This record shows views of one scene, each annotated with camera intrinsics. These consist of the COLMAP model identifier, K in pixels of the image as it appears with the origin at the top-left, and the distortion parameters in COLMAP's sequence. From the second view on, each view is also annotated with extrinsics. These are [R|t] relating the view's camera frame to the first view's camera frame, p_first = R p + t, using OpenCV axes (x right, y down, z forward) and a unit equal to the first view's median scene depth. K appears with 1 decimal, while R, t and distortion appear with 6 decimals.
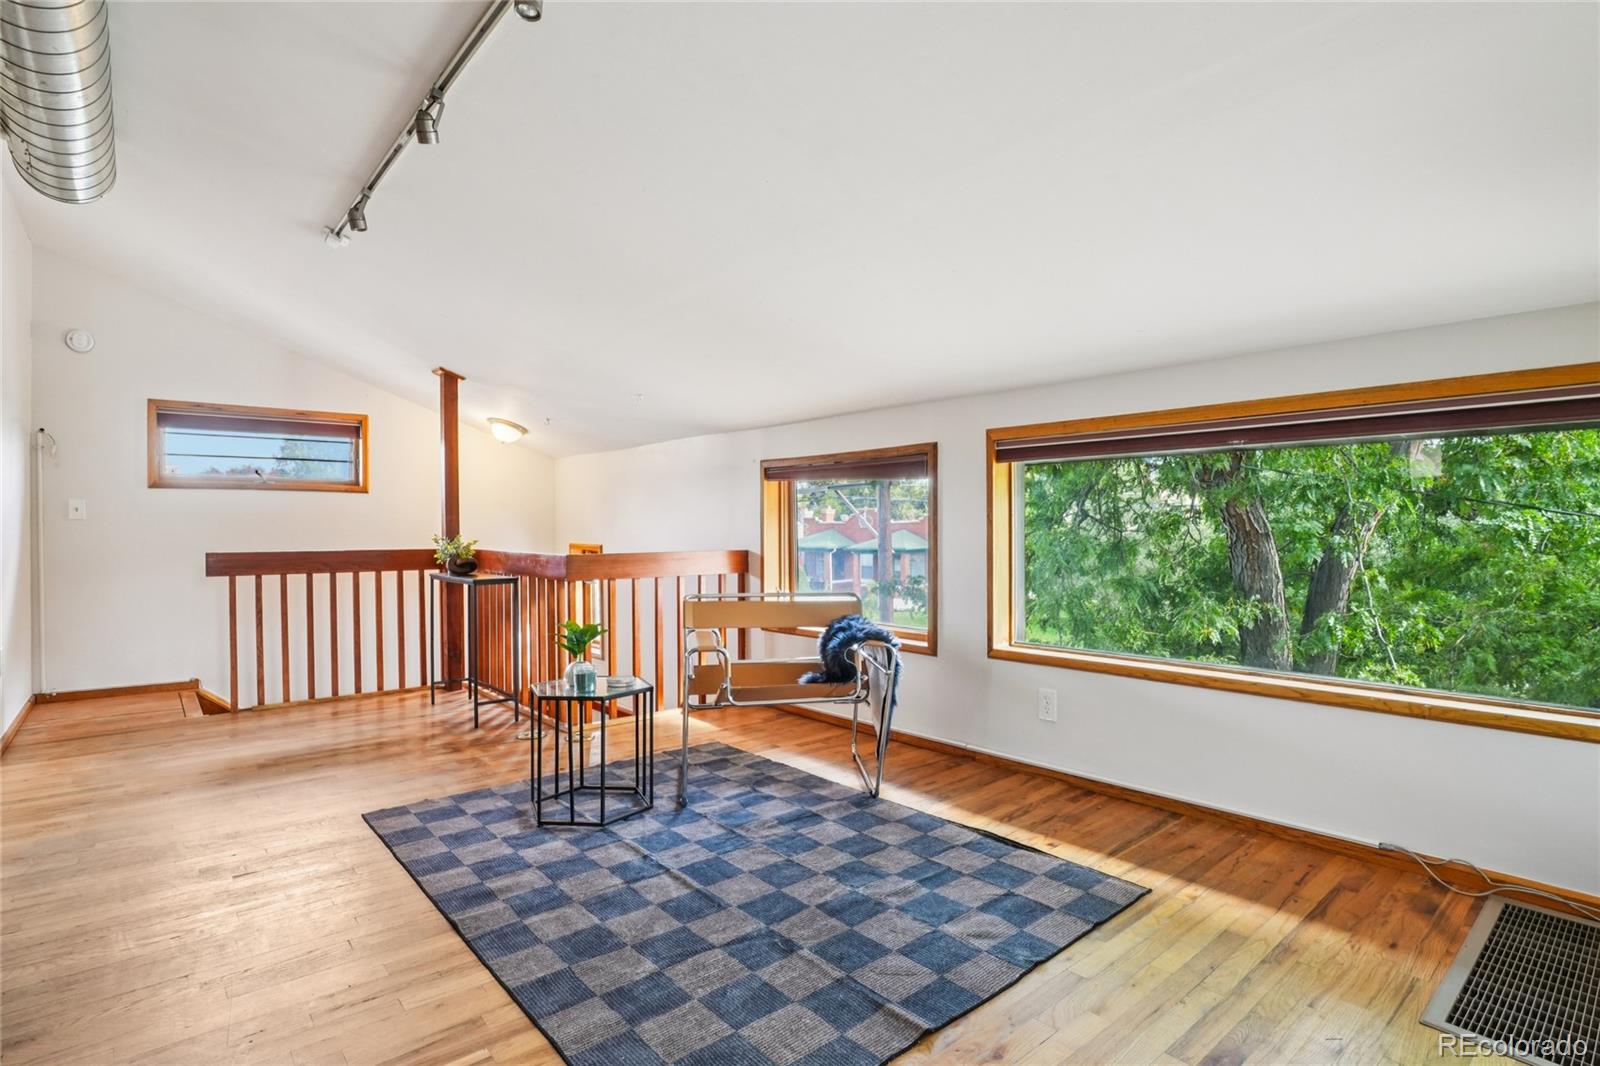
lens RADIAL K [[792.8, 0, 807.8], [0, 792.8, 529.9], [0, 0, 1]] dist [-0.000556, -0.000312]
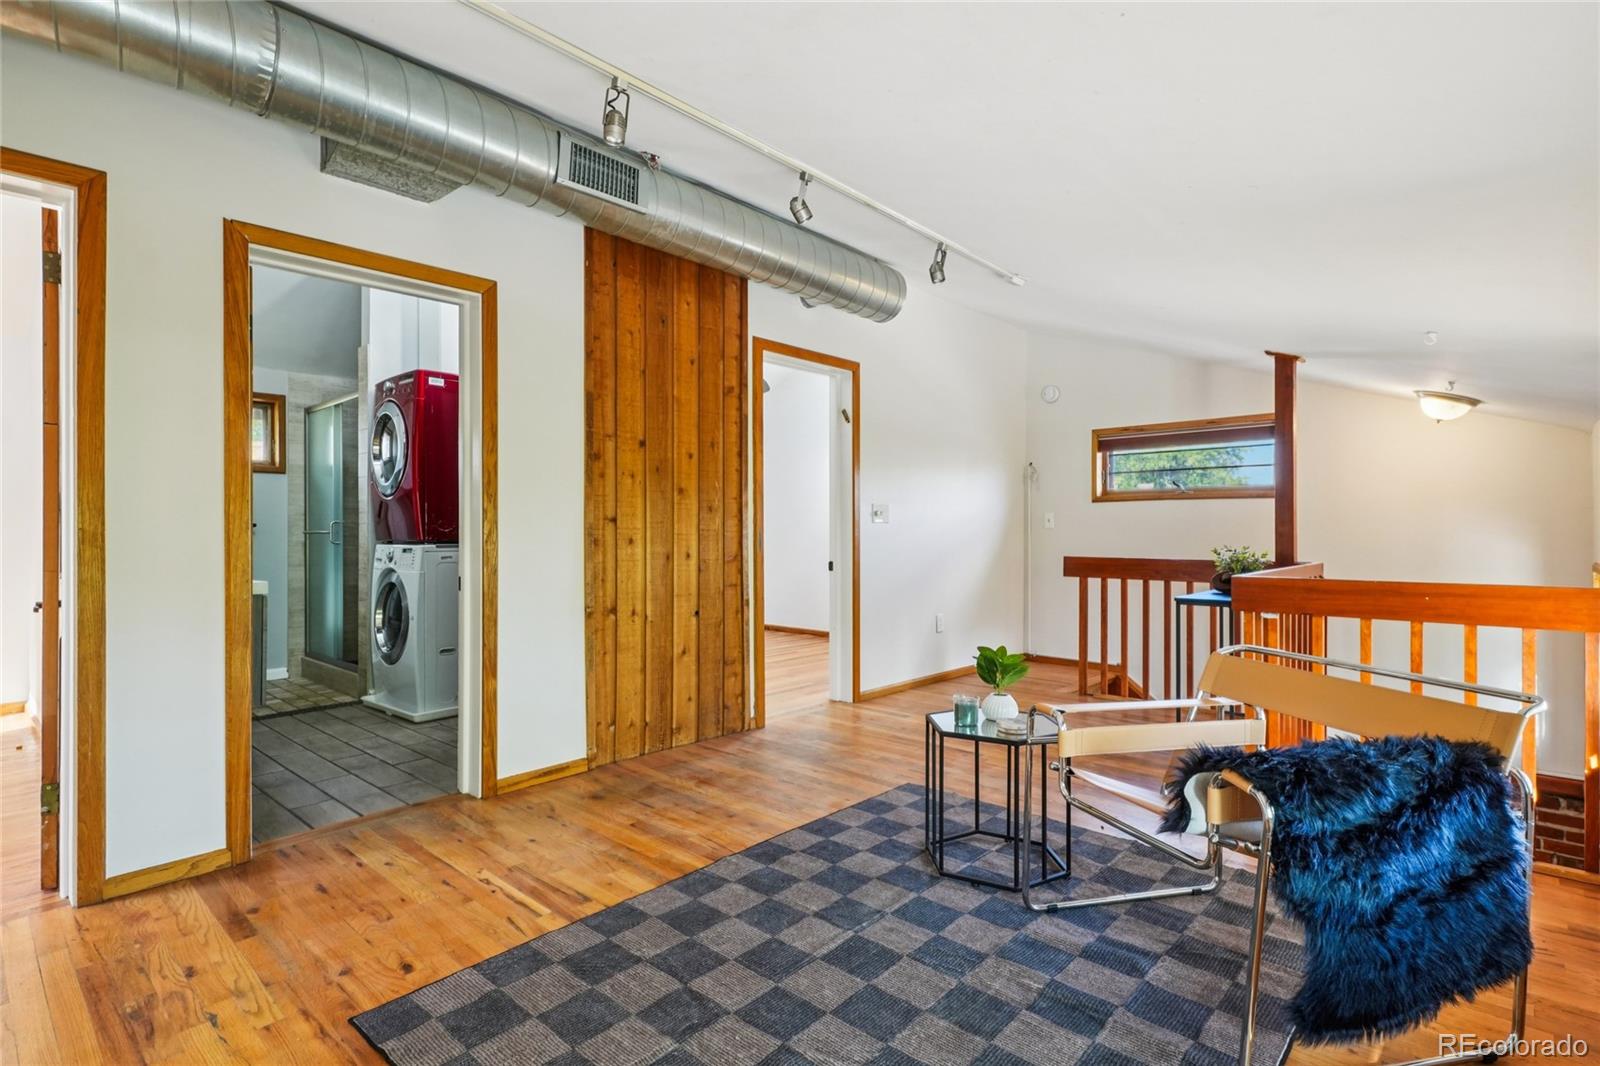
lens RADIAL K [[792.8, 0, 807.8], [0, 792.8, 529.9], [0, 0, 1]] dist [-0.000556, -0.000312]
pose [[0.135705, 0.004400, -0.990740, 0.608429], [-0.006925, 0.999970, 0.003493, -0.020230], [0.990725, 0.006387, 0.135731, 0.723295]]
